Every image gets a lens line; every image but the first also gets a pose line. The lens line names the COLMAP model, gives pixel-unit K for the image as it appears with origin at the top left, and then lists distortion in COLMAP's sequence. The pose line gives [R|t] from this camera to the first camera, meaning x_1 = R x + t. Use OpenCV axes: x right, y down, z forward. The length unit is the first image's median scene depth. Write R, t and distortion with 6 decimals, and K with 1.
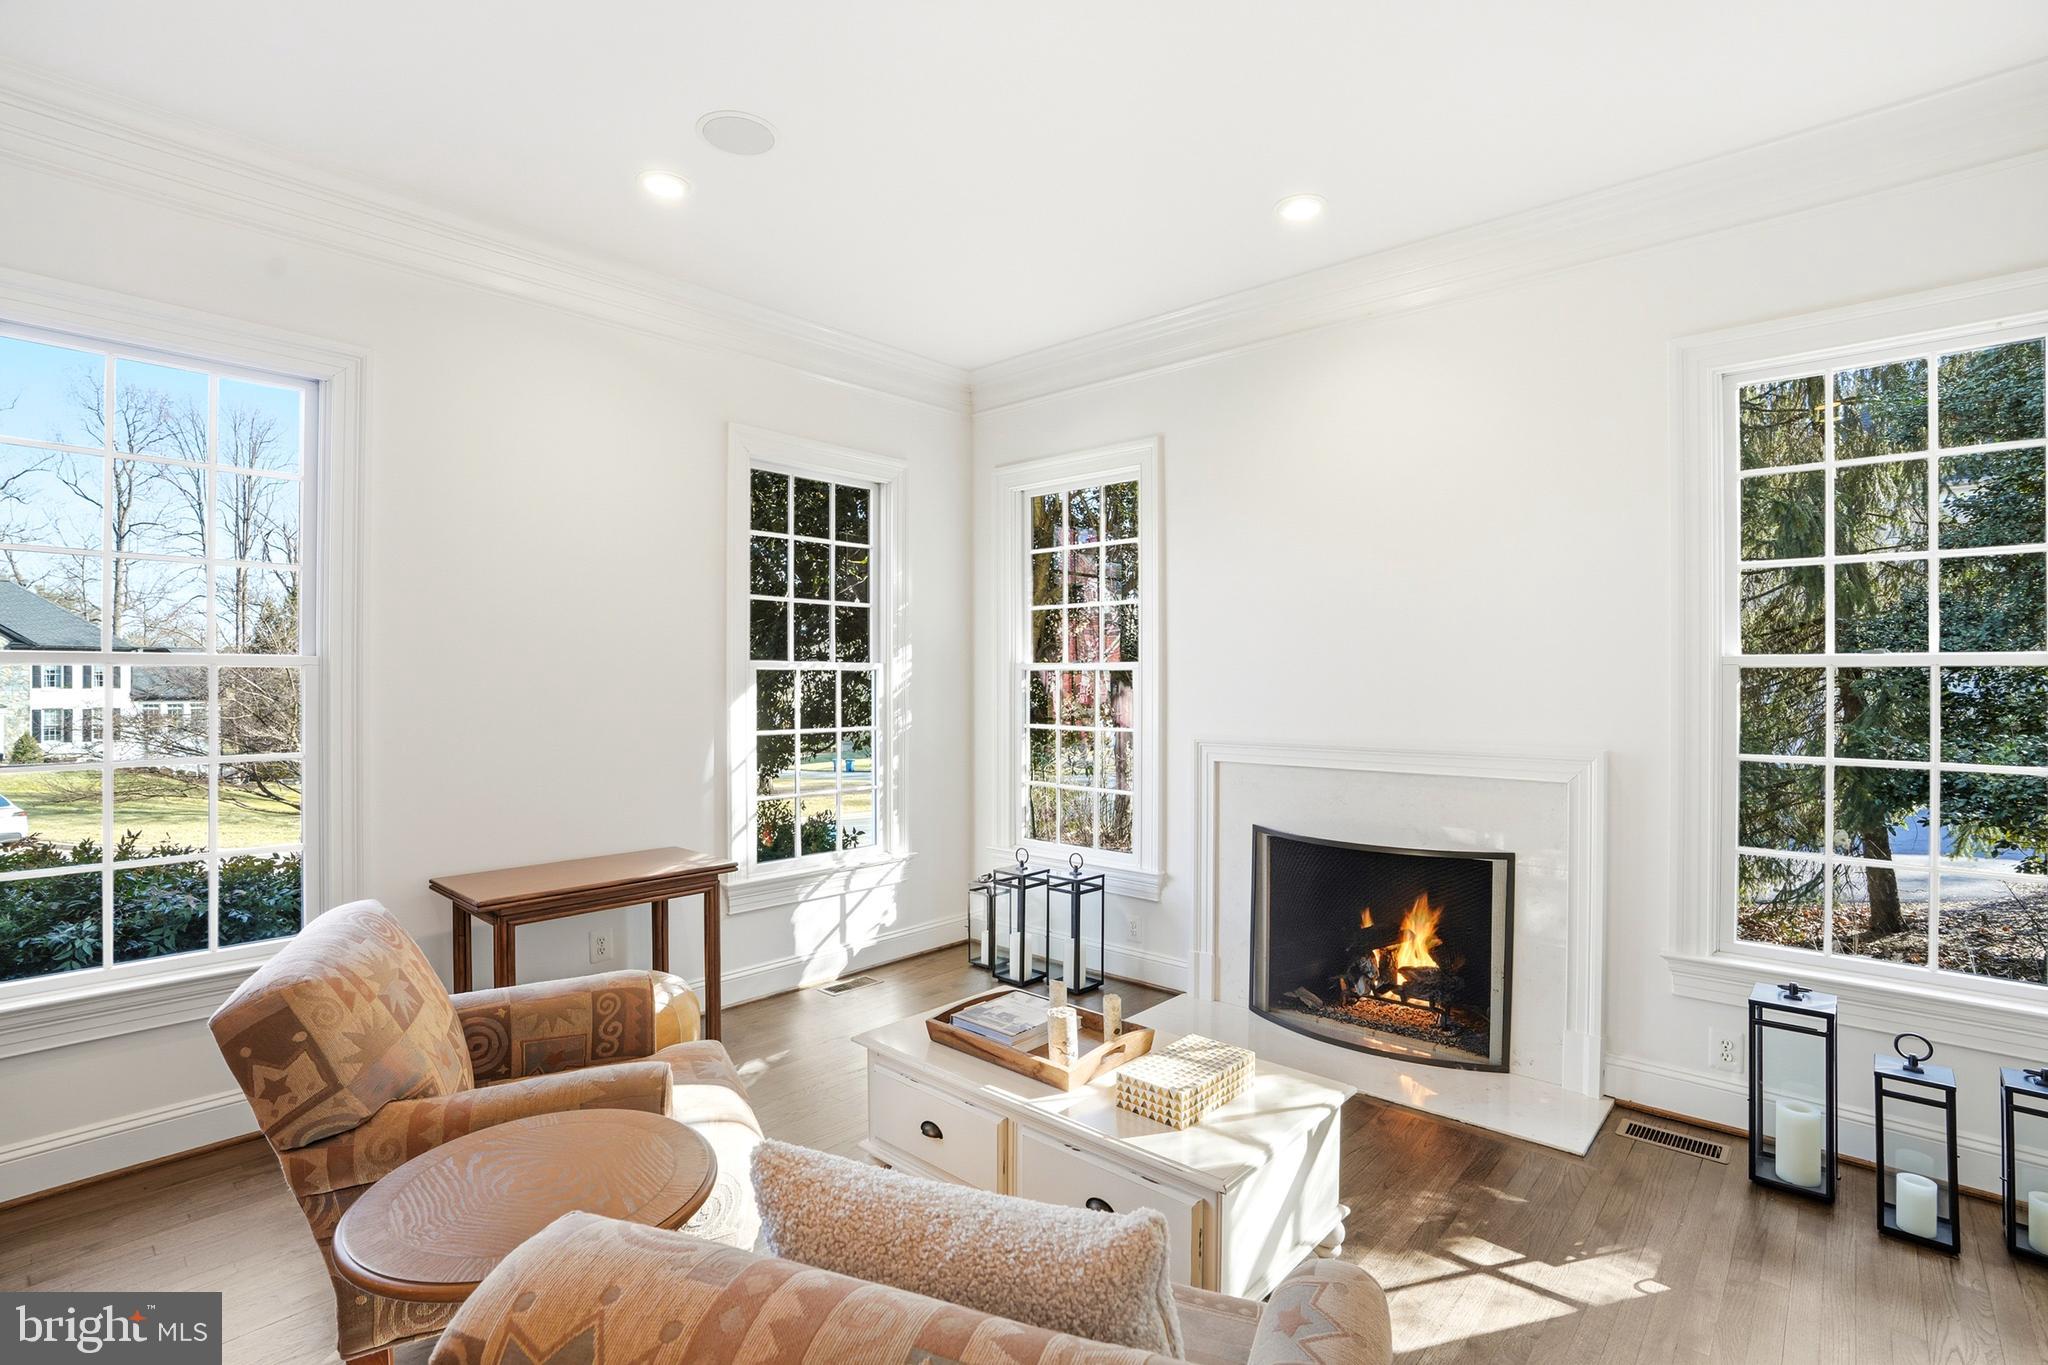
lens RADIAL K [[959.7, 0, 1026.9], [0, 959.7, 669.3], [0, 0, 1]] dist [-0.075564, 0.046615]
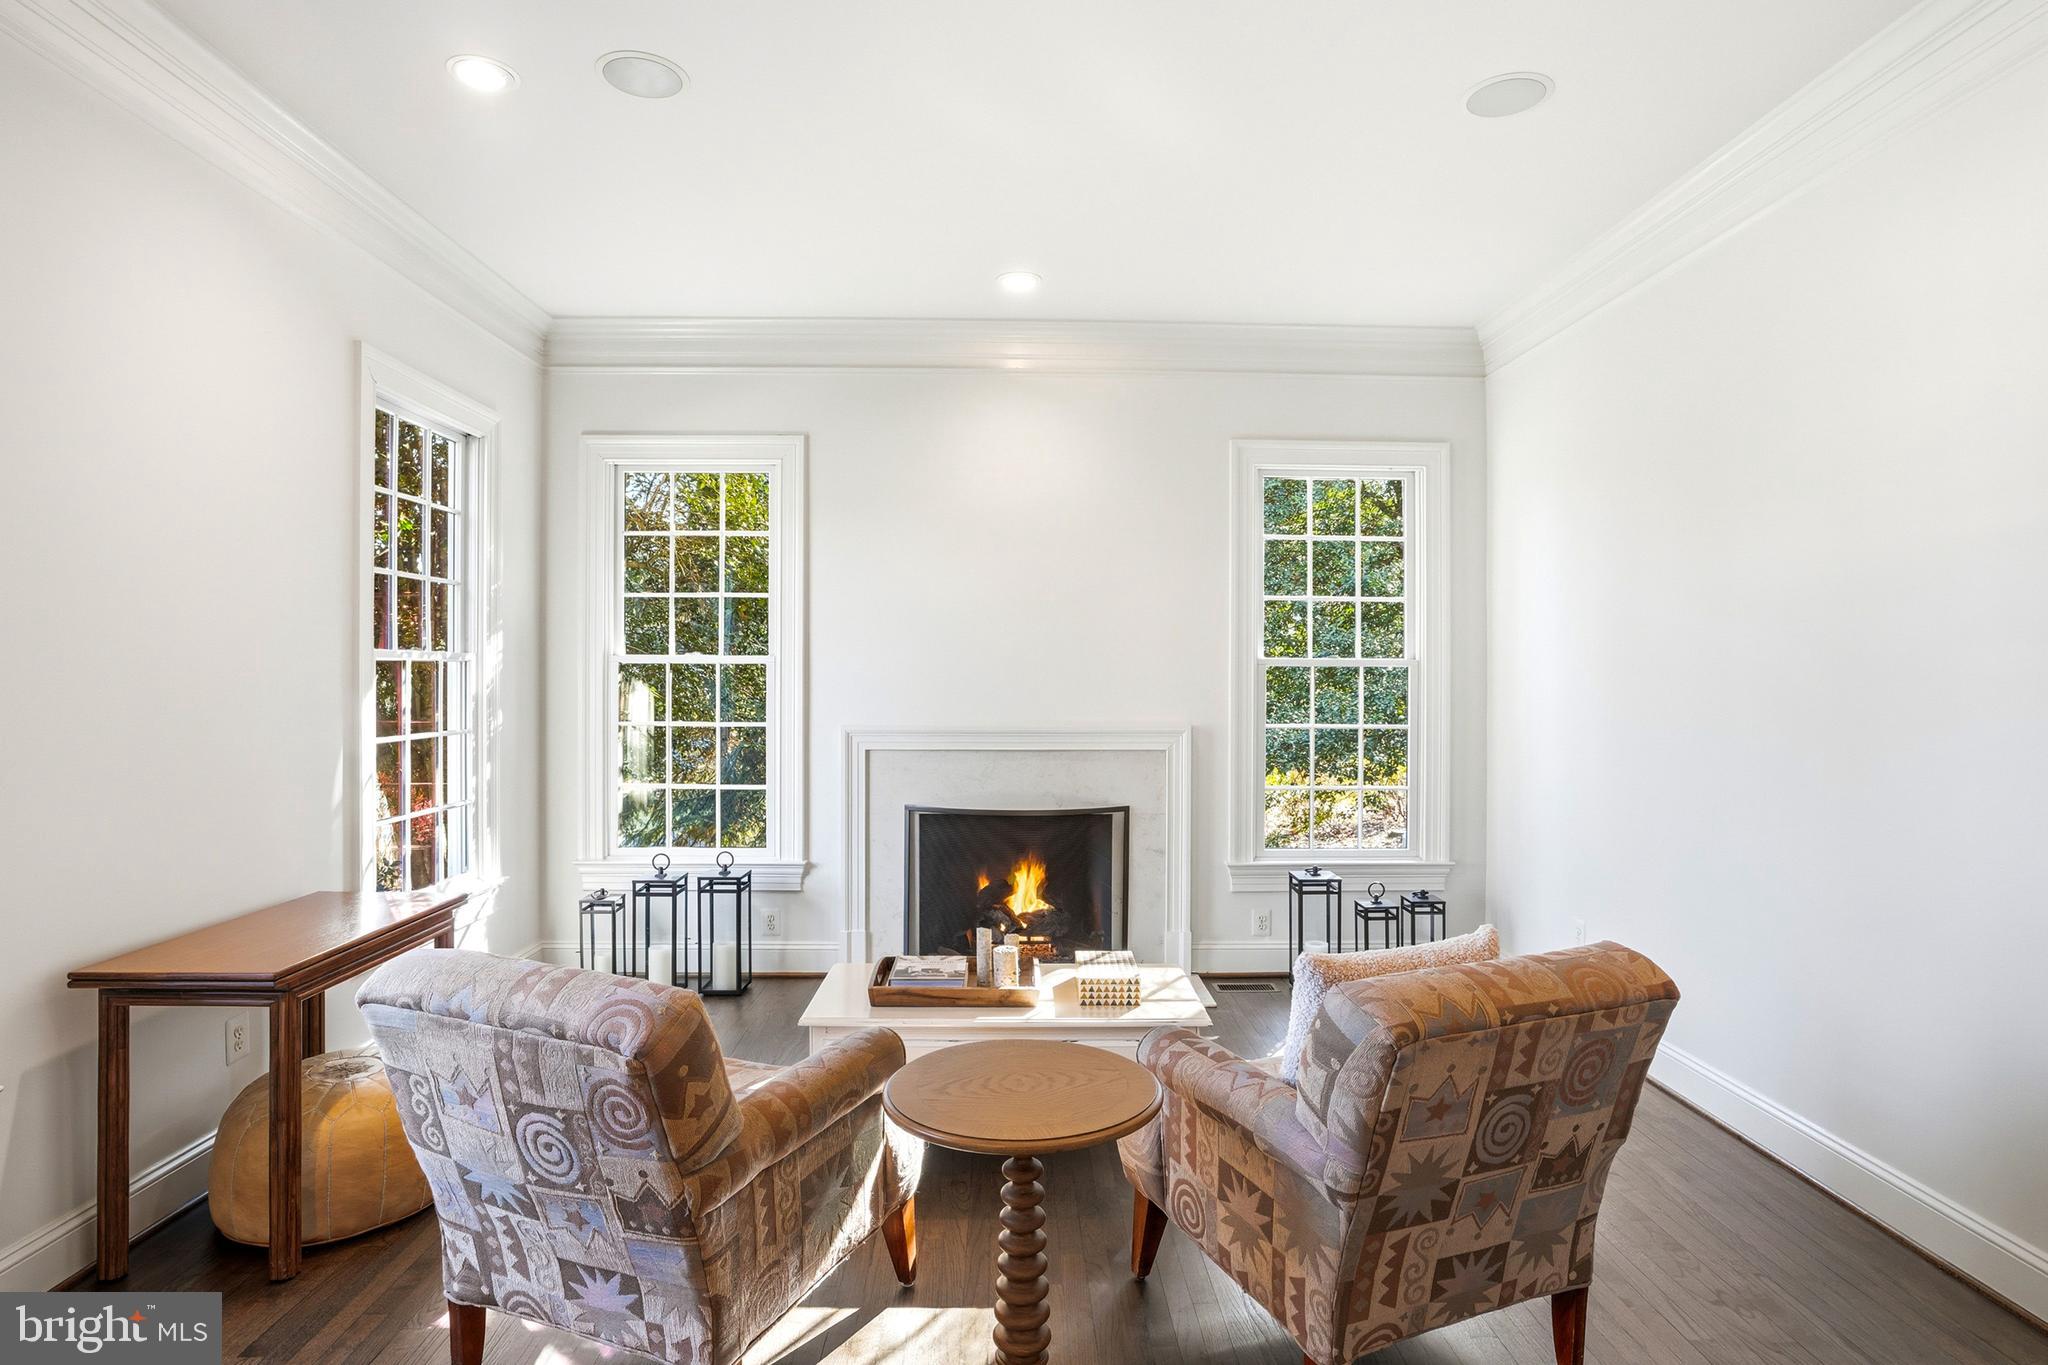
lens RADIAL K [[1066.1, 0, 1025.8], [0, 1066.1, 672.0], [0, 0, 1]] dist [-0.002907, -0.000024]
pose [[0.741677, 0.005558, 0.670734, -0.476302], [-0.008863, 0.999960, 0.001513, 0.005062], [-0.670698, -0.007067, 0.741697, -0.008665]]
